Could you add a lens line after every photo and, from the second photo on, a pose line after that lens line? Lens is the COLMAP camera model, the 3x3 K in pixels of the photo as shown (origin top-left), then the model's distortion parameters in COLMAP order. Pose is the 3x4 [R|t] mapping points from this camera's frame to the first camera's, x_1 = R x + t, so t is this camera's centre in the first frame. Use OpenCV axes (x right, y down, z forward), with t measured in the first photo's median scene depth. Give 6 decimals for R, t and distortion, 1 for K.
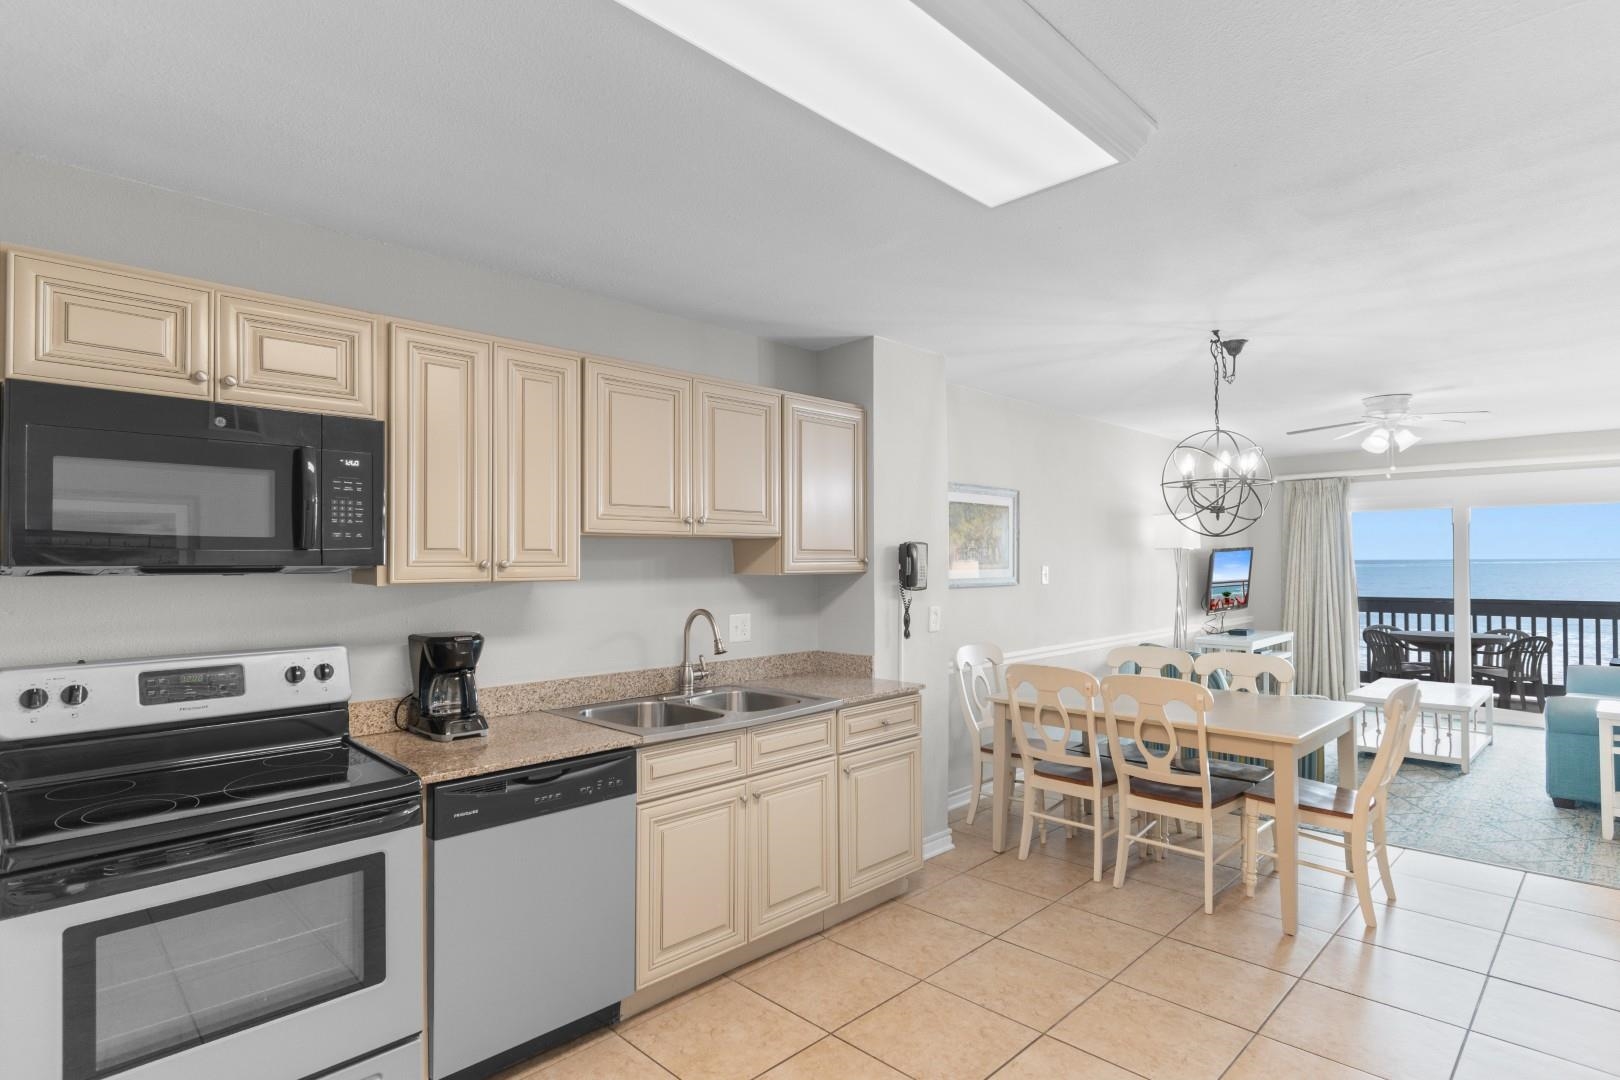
lens RADIAL K [[838.5, 0, 807.6], [0, 838.5, 552.2], [0, 0, 1]] dist [0.001815, -0.000265]
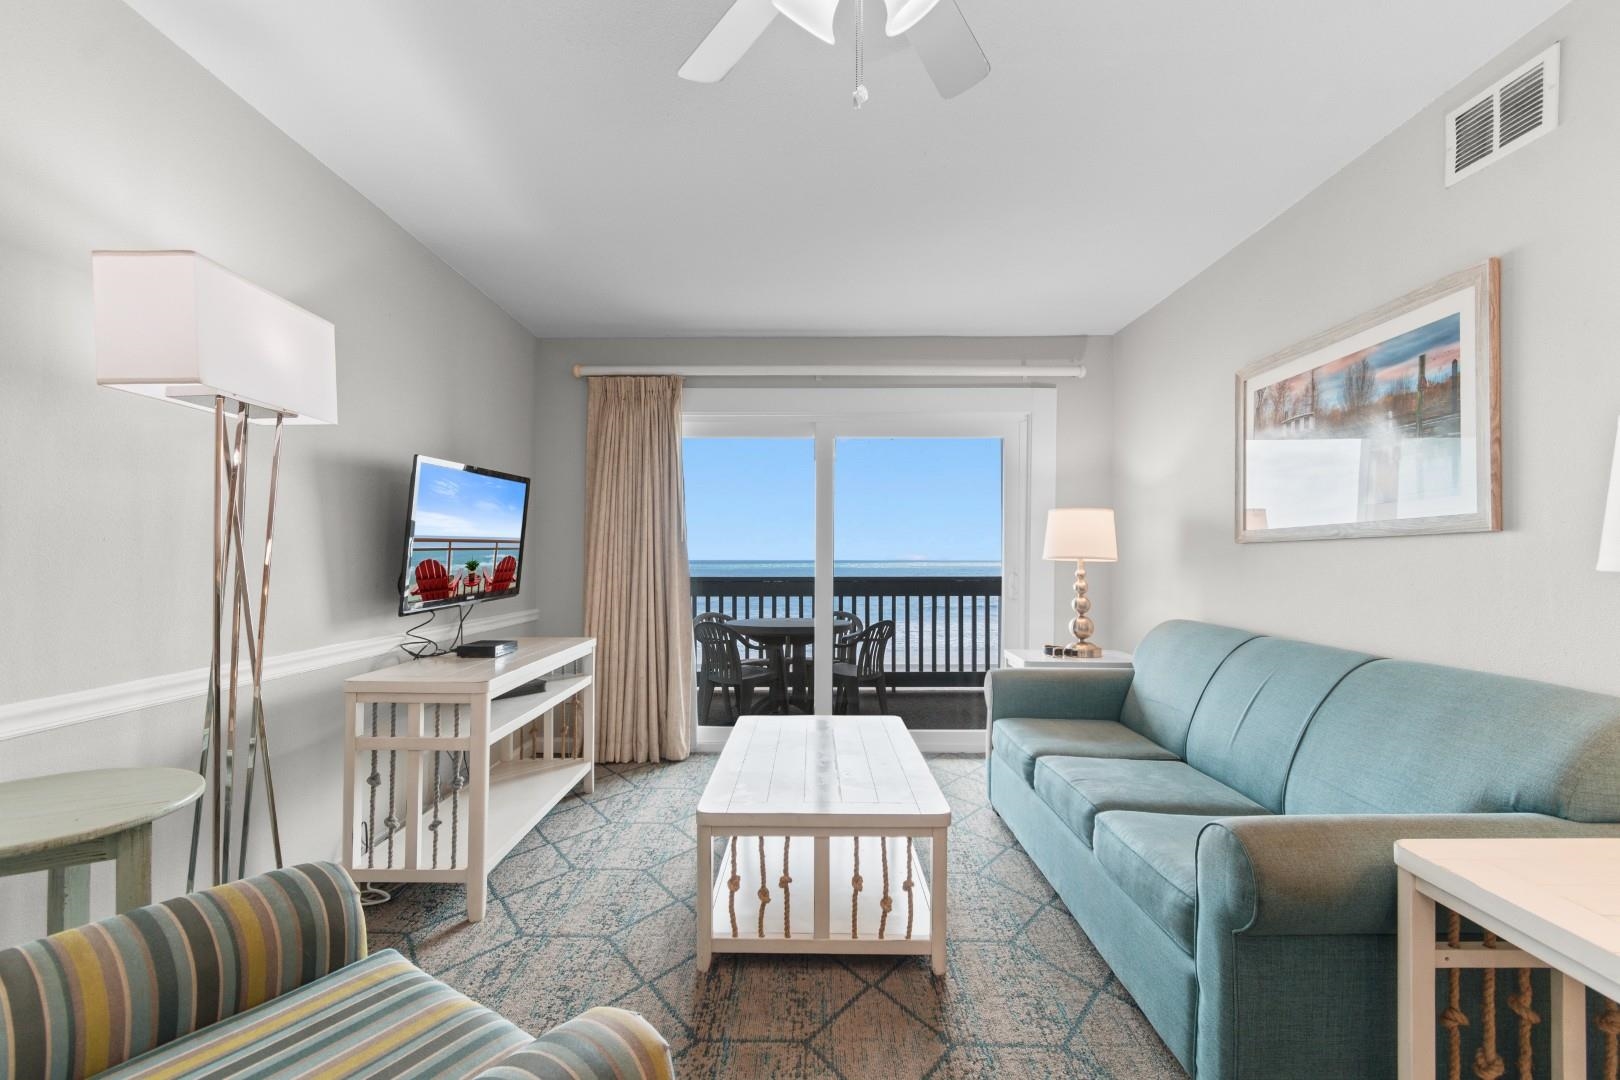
lens RADIAL K [[716.4, 0, 808.2], [0, 716.4, 547.2], [0, 0, 1]] dist [0.002619, -0.000649]
pose [[0.713138, 0.016094, 0.700839, 0.654750], [-0.011144, 0.999870, -0.011622, 0.076801], [-0.700936, 0.000478, 0.713224, 1.069070]]
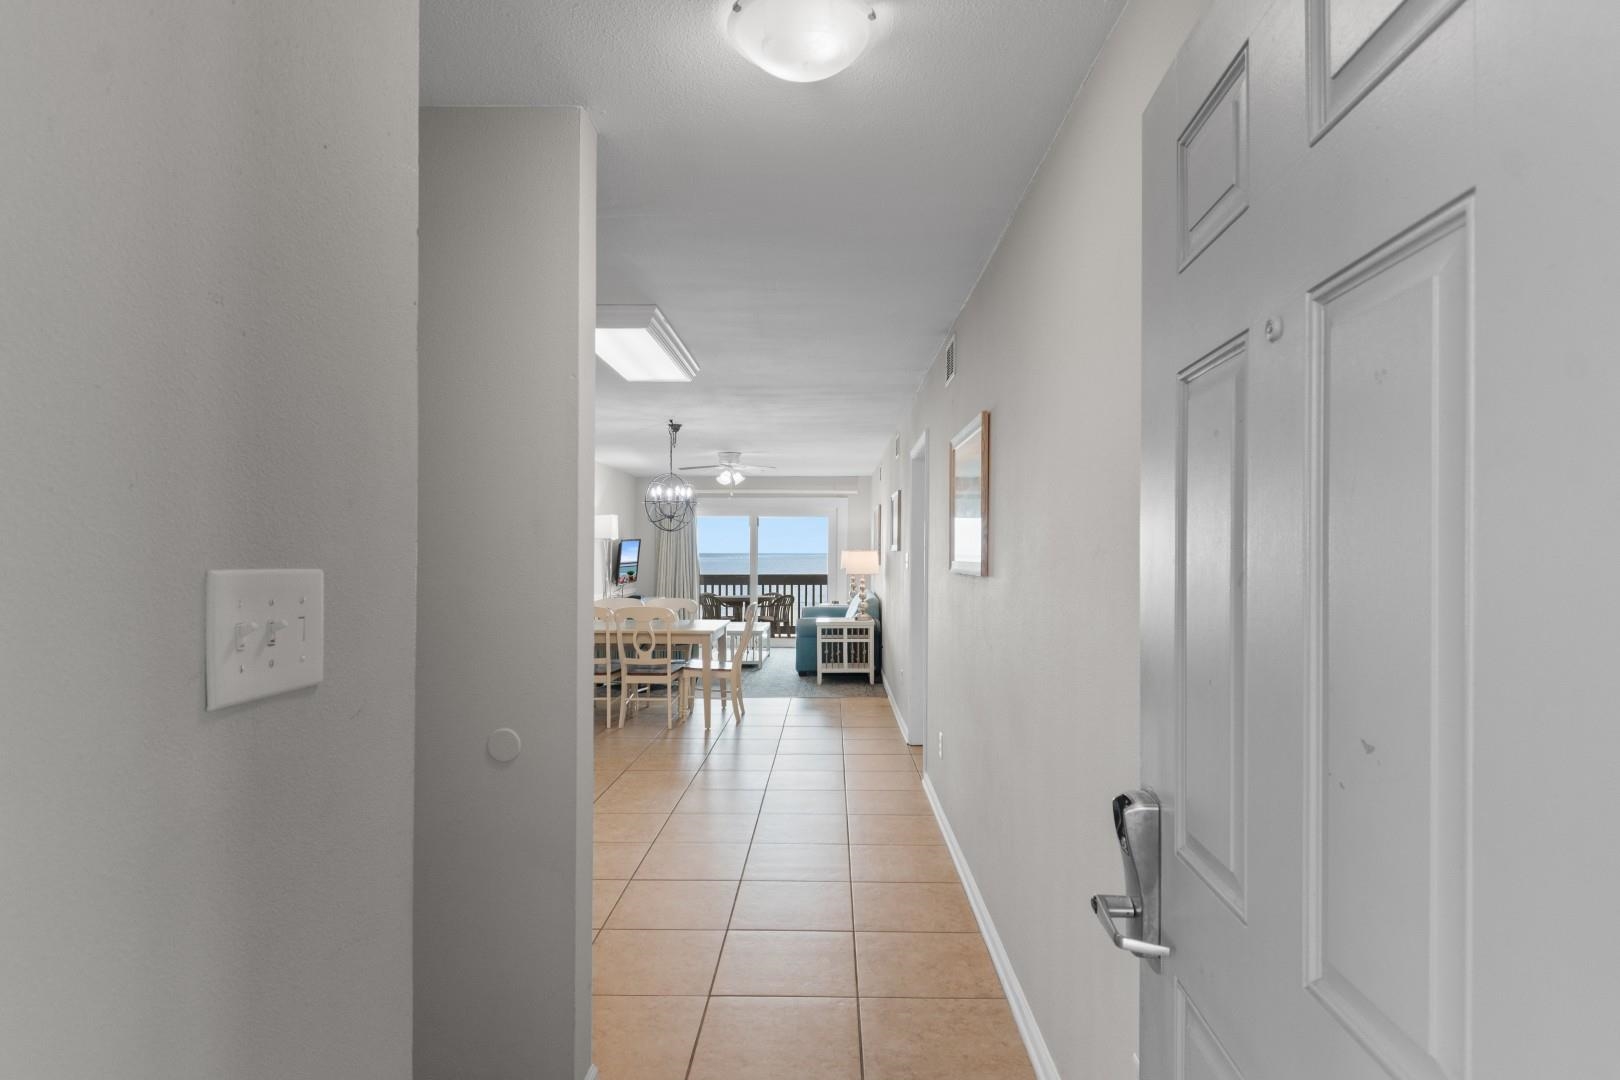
lens RADIAL K [[868.9, 0, 812.9], [0, 868.9, 546.0], [0, 0, 1]] dist [0.000058, -0.000005]
pose [[0.724339, 0.010479, 0.689364, -0.532303], [-0.012881, 0.999916, -0.001665, 0.009953], [-0.689324, -0.007674, 0.724413, -0.530797]]
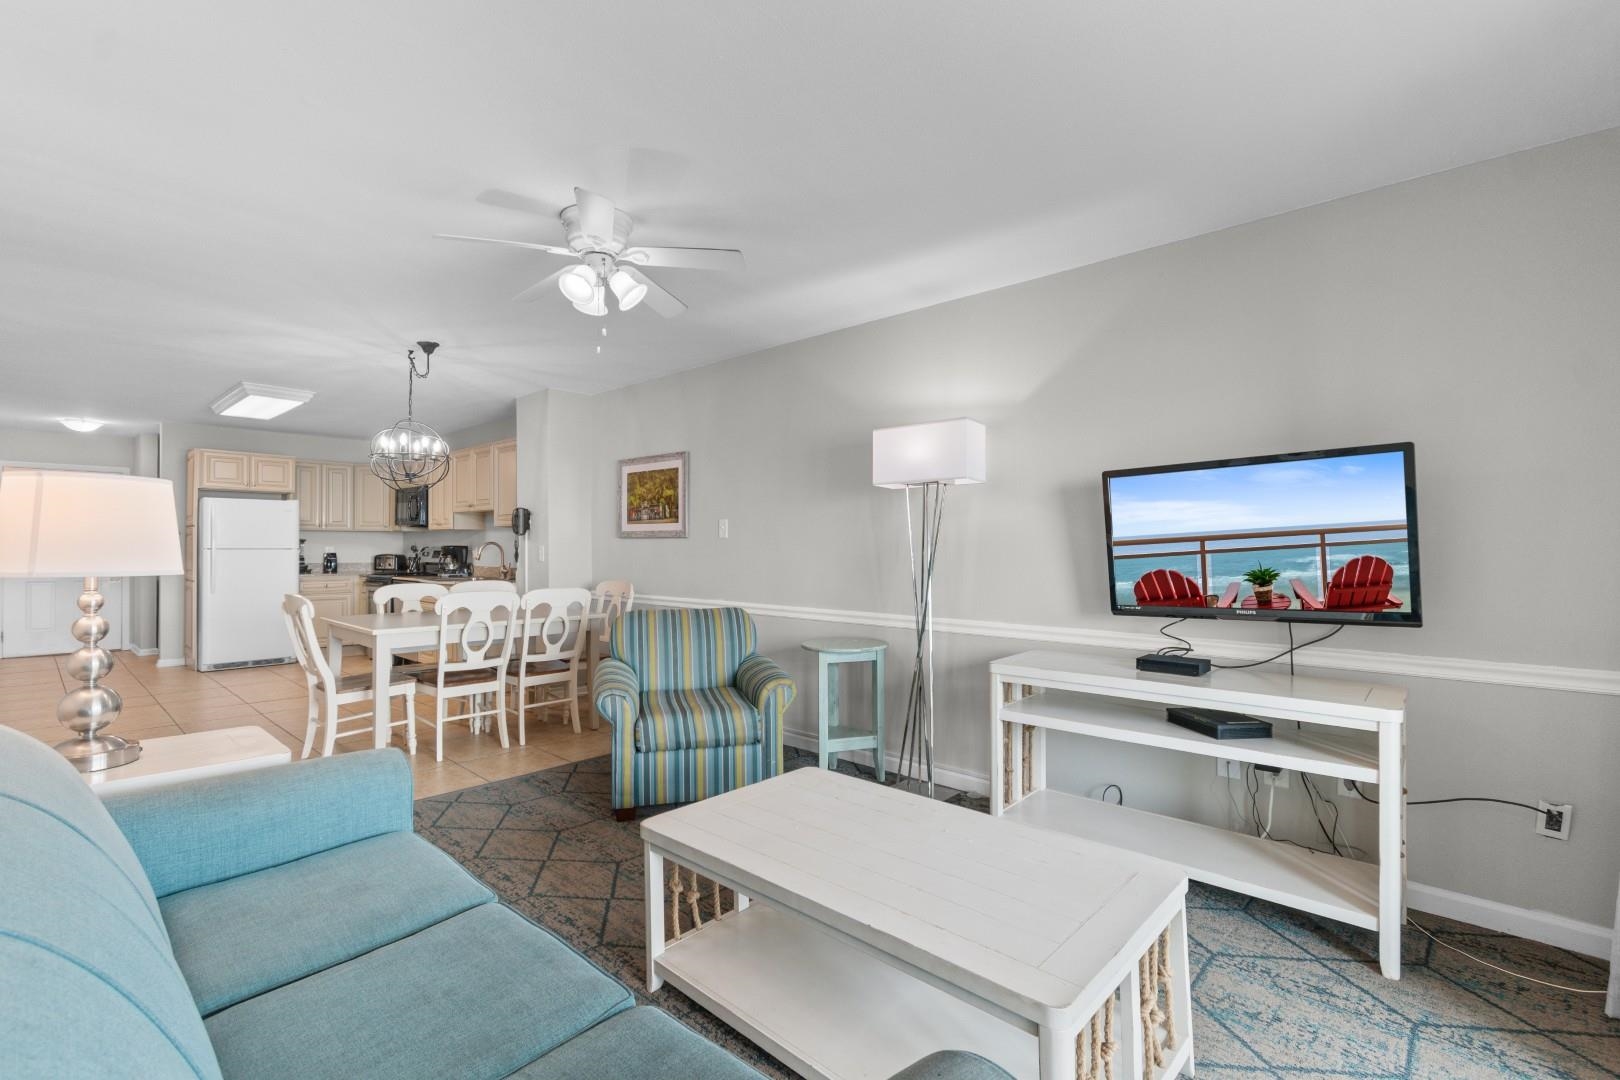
lens RADIAL K [[722.6, 0, 811.3], [0, 722.6, 548.7], [0, 0, 1]] dist [0.005400, -0.000657]
pose [[0.039091, 0.005868, -0.999218, 1.541528], [0.005889, 0.999964, 0.006103, 0.062840], [0.999218, -0.006123, 0.039055, 1.439255]]
